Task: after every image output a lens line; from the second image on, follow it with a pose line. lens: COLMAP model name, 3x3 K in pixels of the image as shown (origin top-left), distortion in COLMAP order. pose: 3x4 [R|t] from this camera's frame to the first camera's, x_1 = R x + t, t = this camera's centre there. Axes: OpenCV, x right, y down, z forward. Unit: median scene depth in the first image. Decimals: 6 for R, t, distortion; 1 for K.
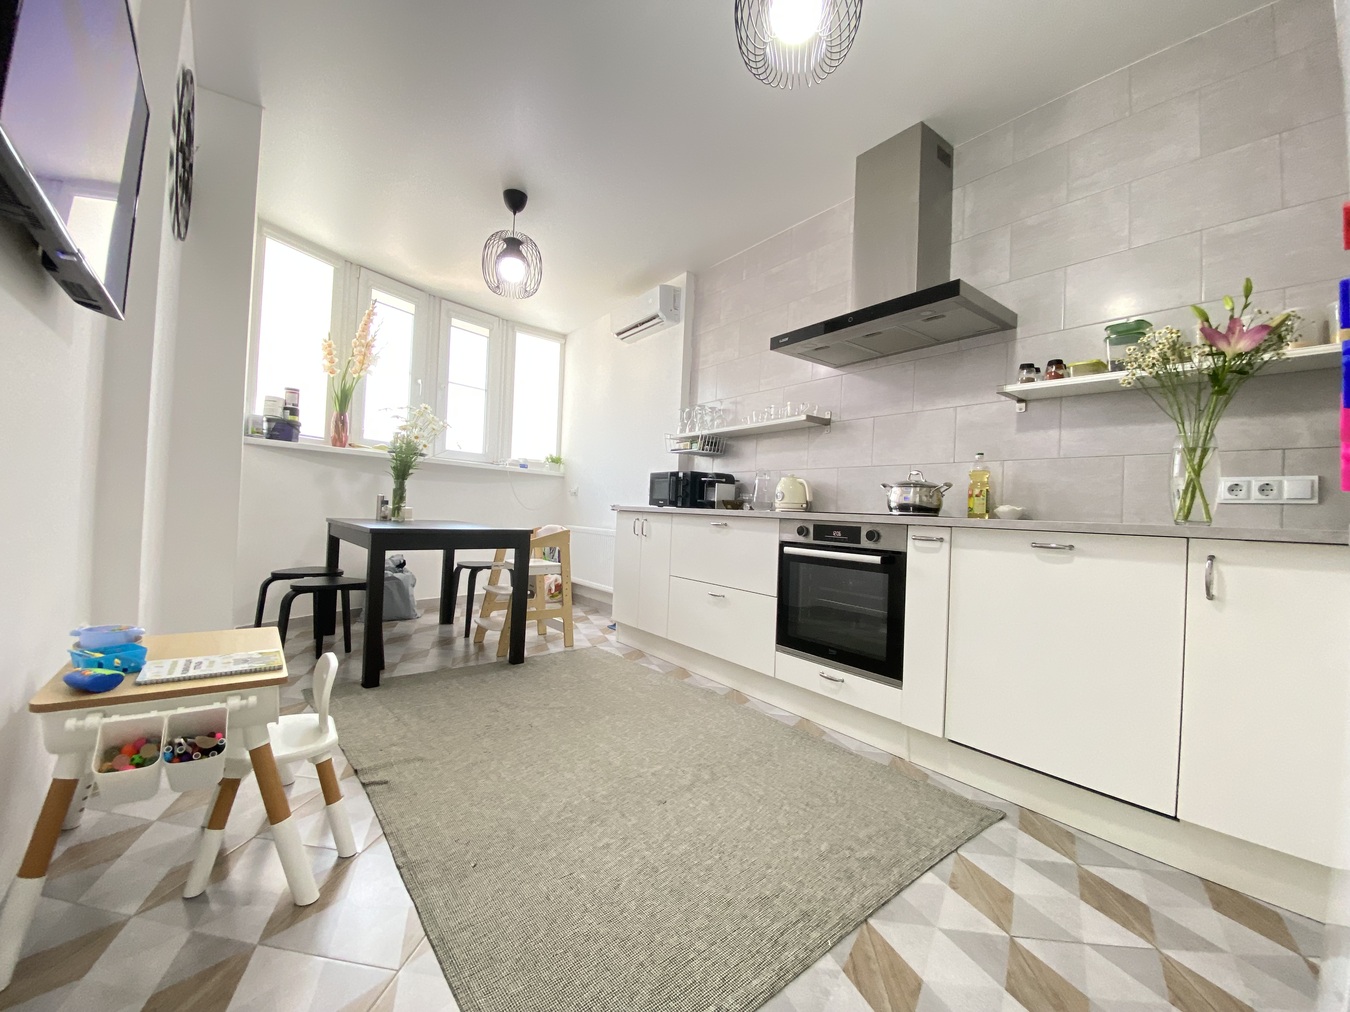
lens RADIAL K [[550.8, 0, 665.9], [0, 550.8, 499.4], [0, 0, 1]] dist [0.013334, -0.016905]
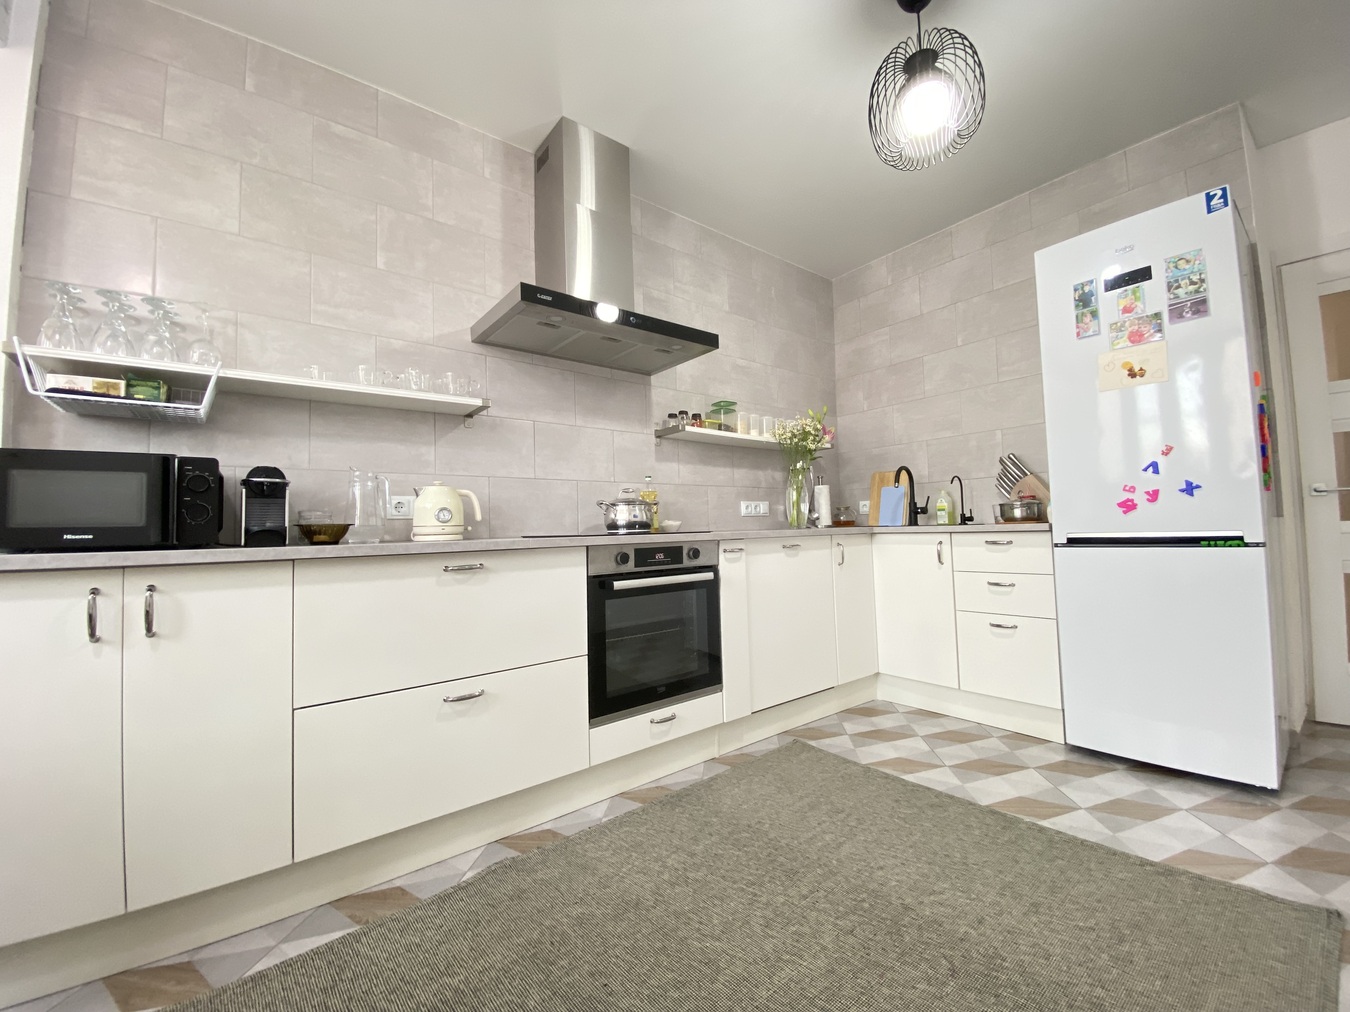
lens RADIAL K [[550.8, 0, 663.0], [0, 550.8, 503.6], [0, 0, 1]] dist [0.013334, -0.016905]
pose [[-0.021111, 0.012066, 0.999704, -0.593556], [0.009415, 0.999885, -0.011869, -0.012774], [-0.999733, 0.009162, -0.021223, 1.026493]]
